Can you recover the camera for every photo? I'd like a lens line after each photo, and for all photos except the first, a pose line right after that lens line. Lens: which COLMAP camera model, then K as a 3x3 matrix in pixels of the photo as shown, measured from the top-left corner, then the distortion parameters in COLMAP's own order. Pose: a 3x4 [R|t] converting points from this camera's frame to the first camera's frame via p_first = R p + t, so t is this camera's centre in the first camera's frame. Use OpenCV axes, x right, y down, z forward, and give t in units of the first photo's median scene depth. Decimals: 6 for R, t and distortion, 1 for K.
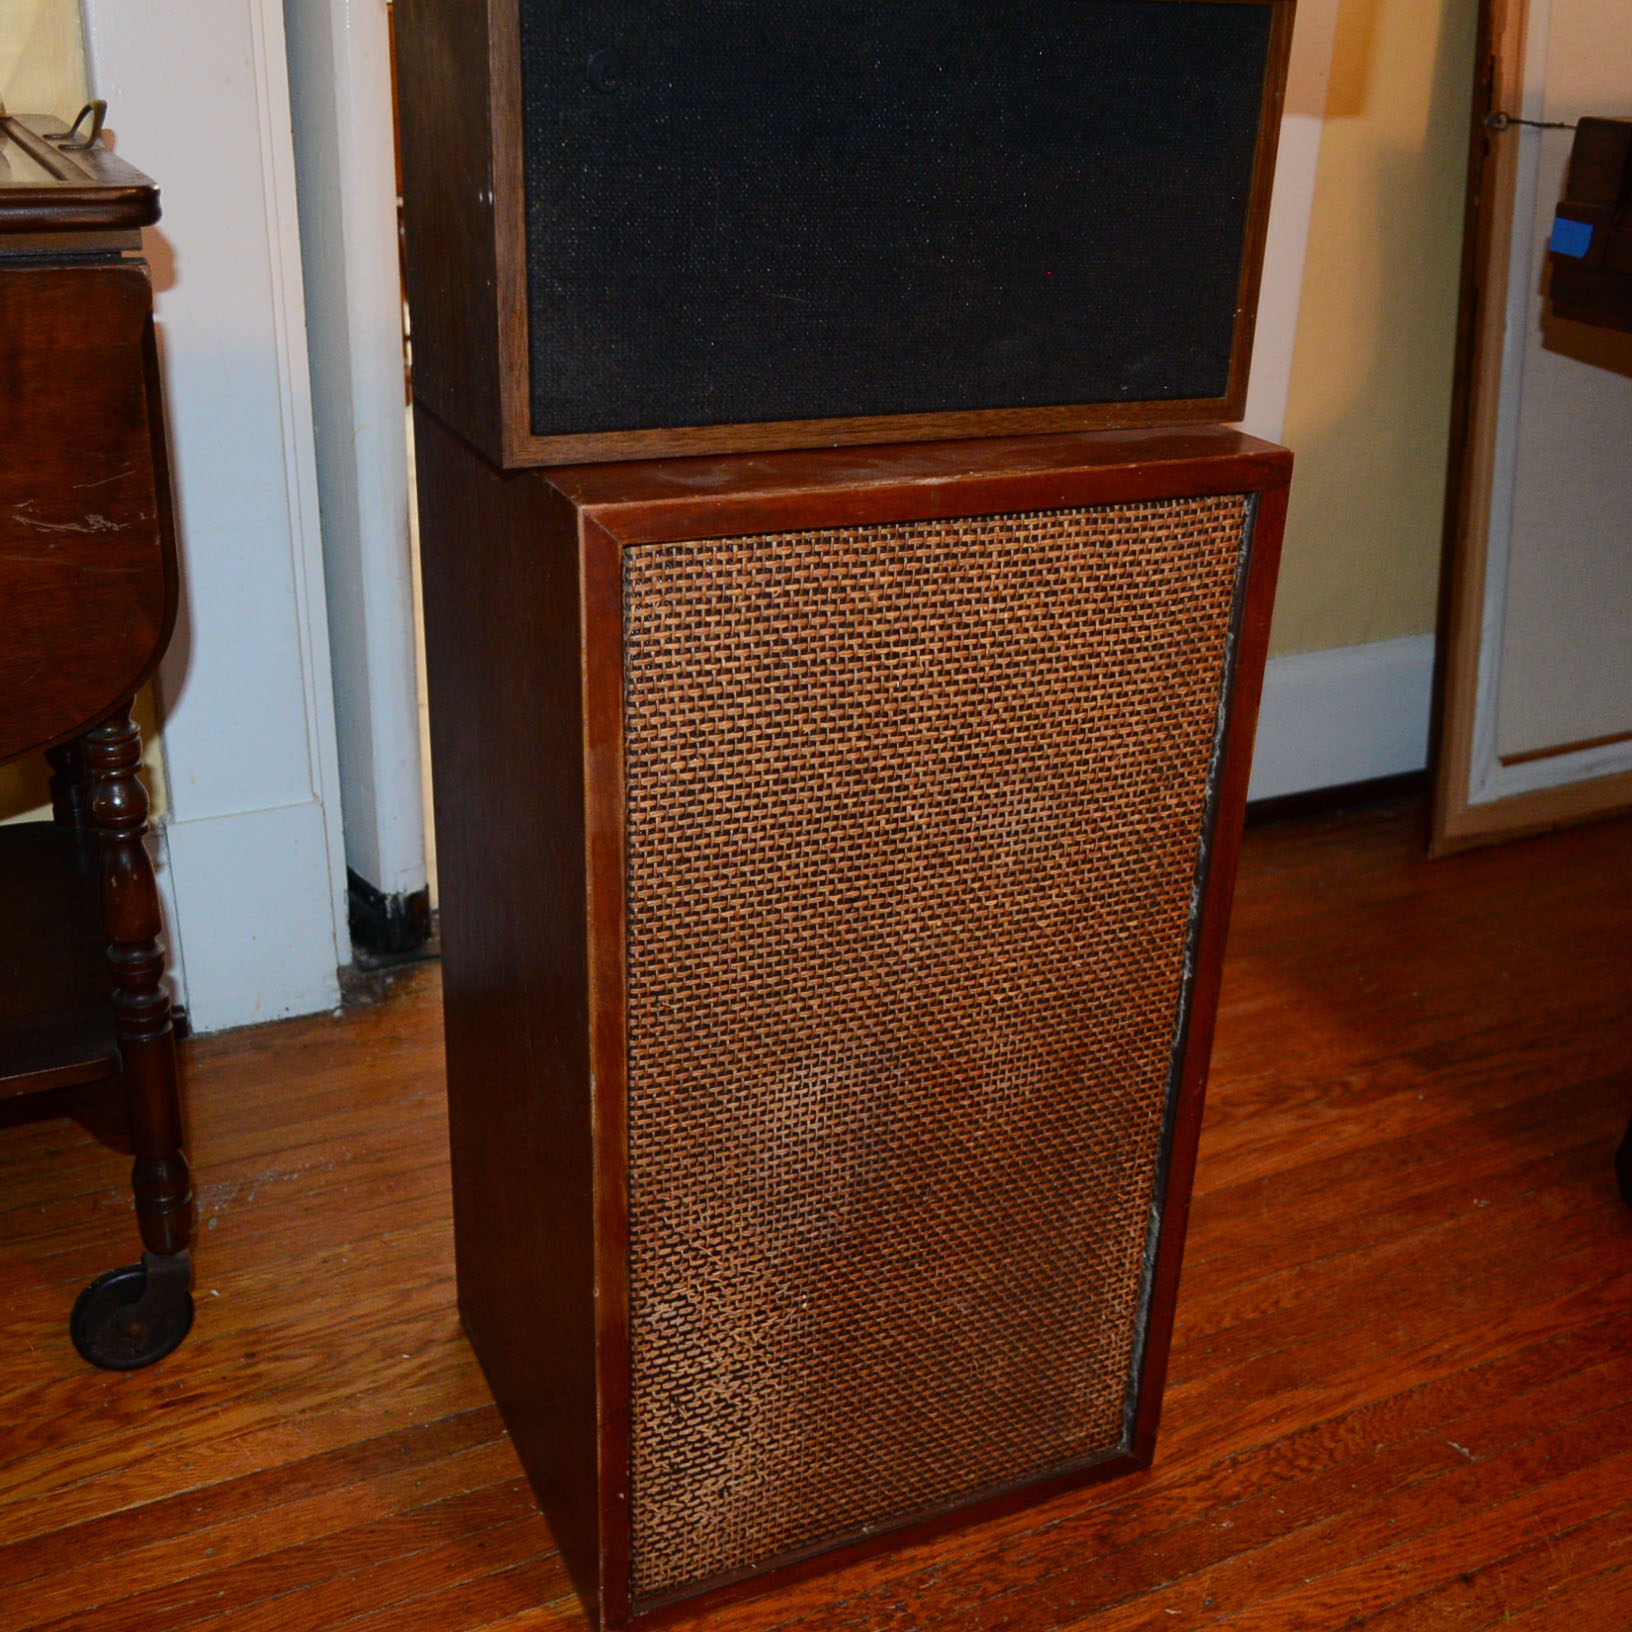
lens RADIAL K [[1913.0, 0, 818.8], [0, 1913.0, 817.1], [0, 0, 1]] dist [-0.011001, 0.000000]
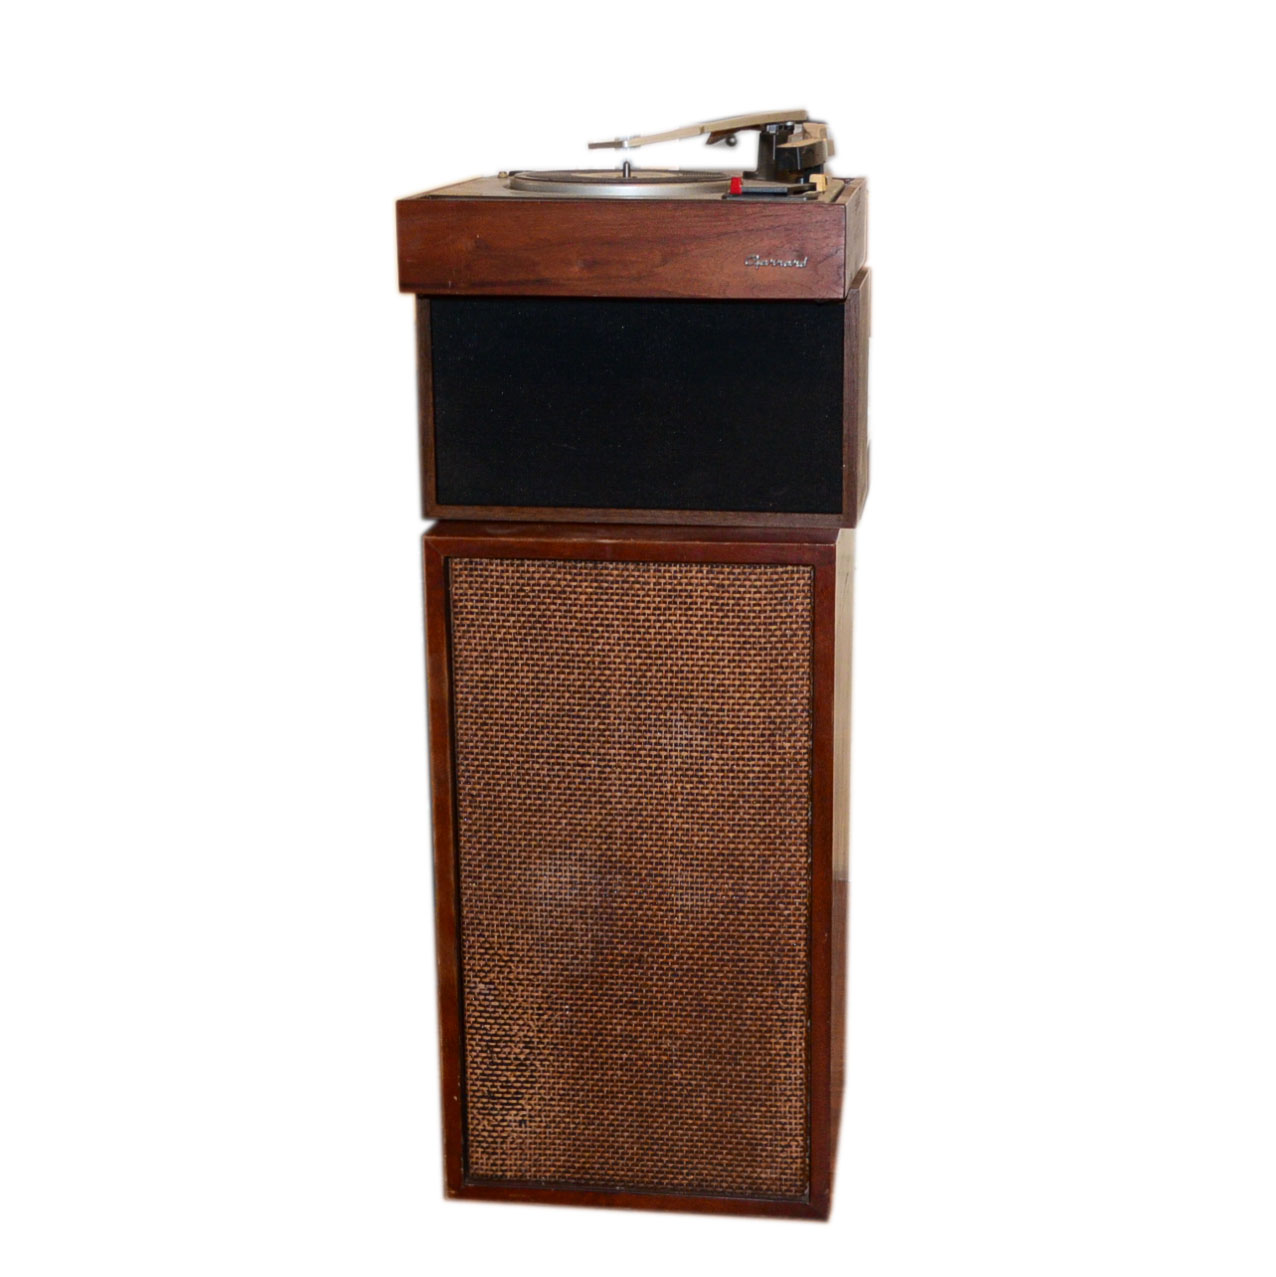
lens RADIAL K [[2403.5, 0, 638.6], [0, 2403.5, 637.5], [0, 0, 1]] dist [0.030721, 0.000000]
pose [[0.838452, 0.091696, -0.537205, 1.336412], [-0.182706, 0.975992, -0.118568, 0.193812], [0.513436, 0.197564, 0.835076, -0.955378]]
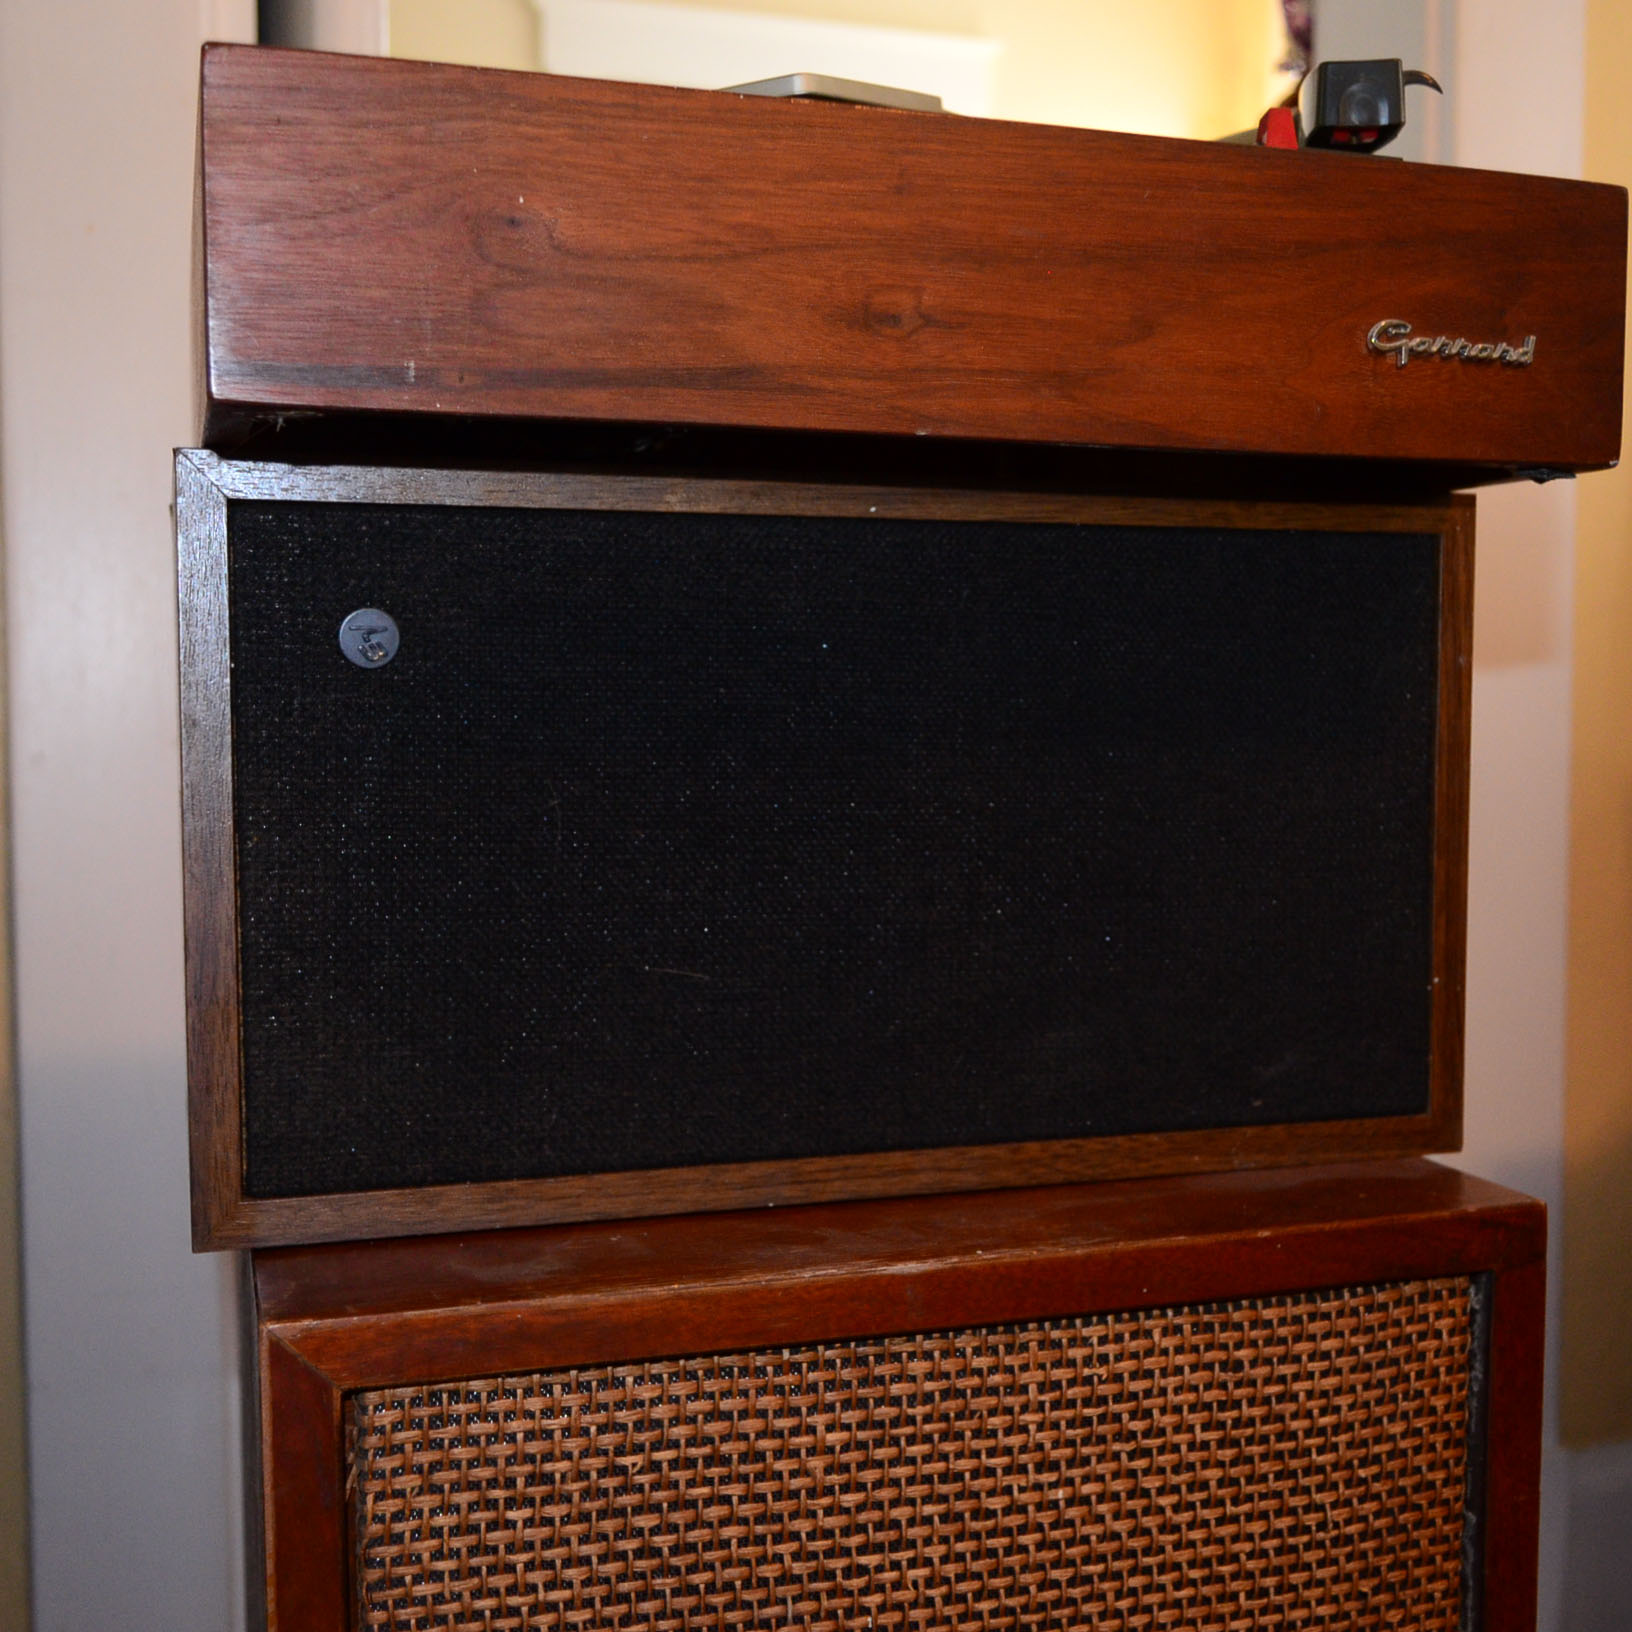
lens RADIAL K [[2043.9, 0, 826.0], [0, 2043.9, 822.7], [0, 0, 1]] dist [-0.017381, 0.000000]
pose [[0.992425, -0.031043, -0.118868, 0.107491], [-0.011775, 0.939060, -0.343553, -0.083620], [0.122289, 0.342350, 0.931580, 0.345748]]
